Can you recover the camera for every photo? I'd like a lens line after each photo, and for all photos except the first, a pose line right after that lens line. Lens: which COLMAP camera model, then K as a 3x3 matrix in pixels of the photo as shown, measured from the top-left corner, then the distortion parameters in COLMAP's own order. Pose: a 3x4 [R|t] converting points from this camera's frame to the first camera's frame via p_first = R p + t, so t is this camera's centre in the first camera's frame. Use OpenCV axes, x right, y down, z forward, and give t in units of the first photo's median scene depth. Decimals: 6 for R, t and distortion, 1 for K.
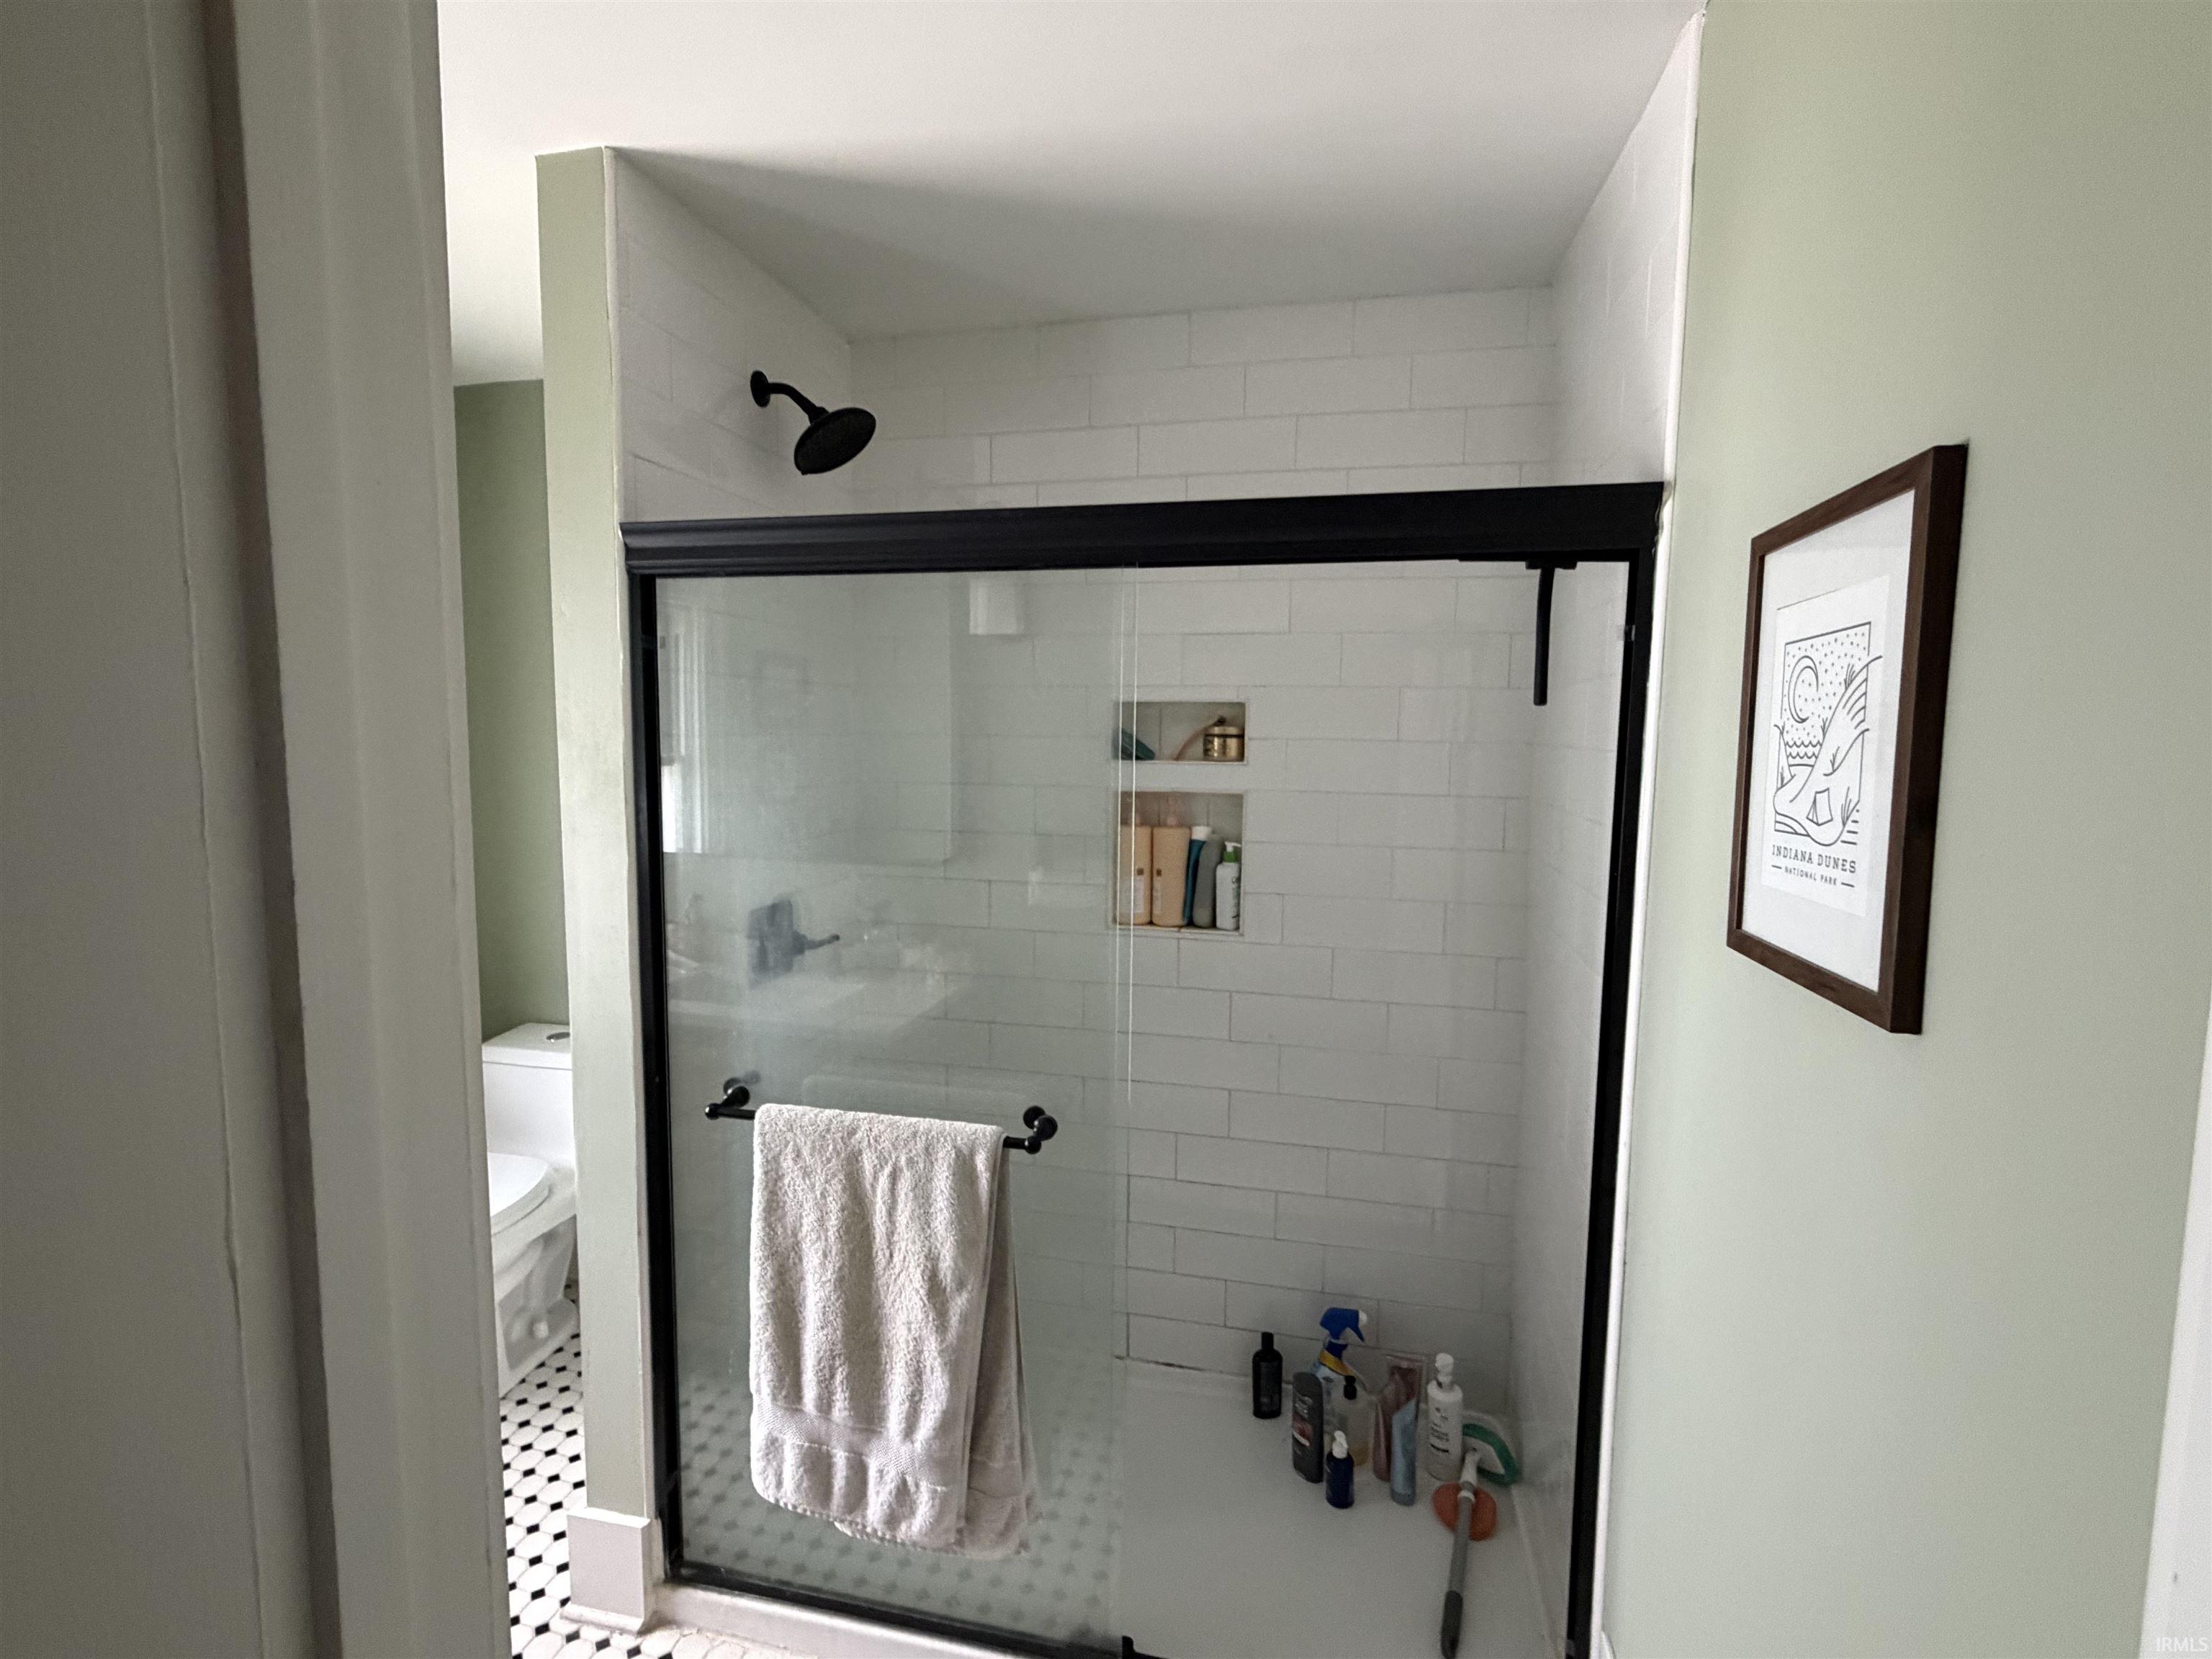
lens RADIAL K [[1033.0, 0, 1106.2], [0, 1033.0, 828.2], [0, 0, 1]] dist [-0.000296, 0.001806]
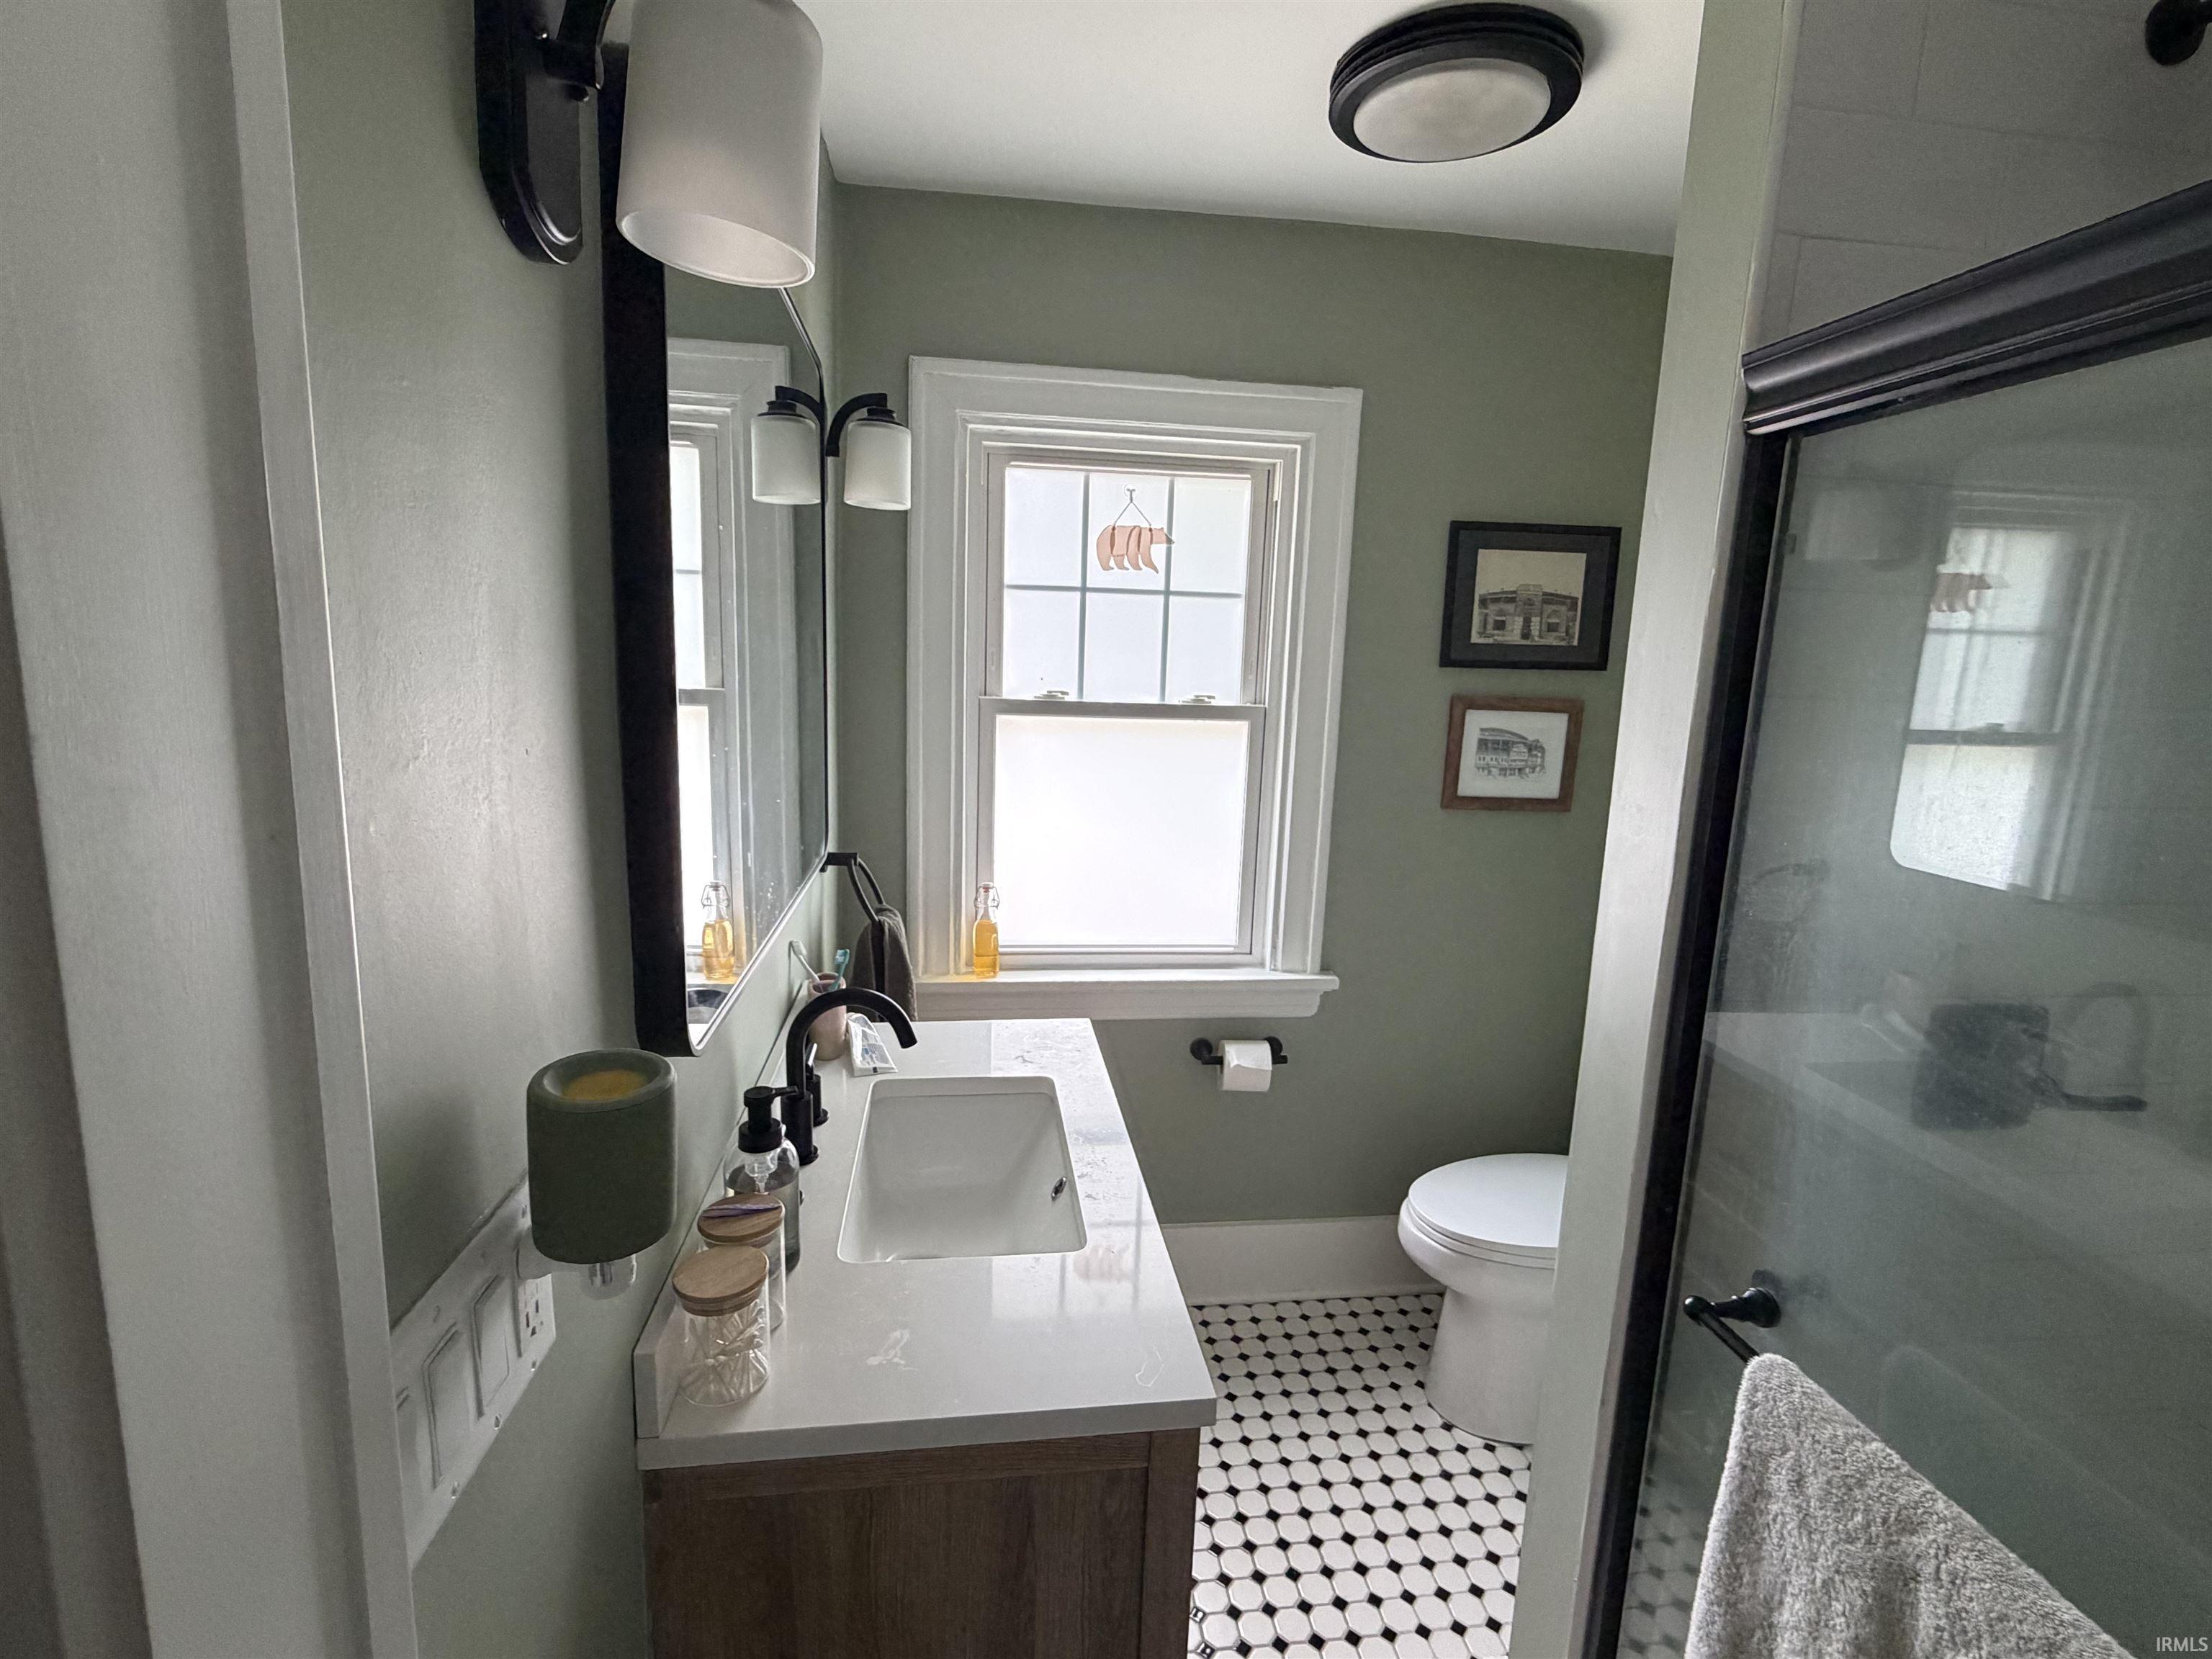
lens RADIAL K [[1033.0, 0, 1100.1], [0, 1033.0, 829.5], [0, 0, 1]] dist [-0.000296, 0.001806]
pose [[0.346682, 0.155734, -0.924964, 0.021976], [-0.113692, 0.985827, 0.123369, -0.044930], [0.931067, 0.062392, 0.359474, 0.440788]]
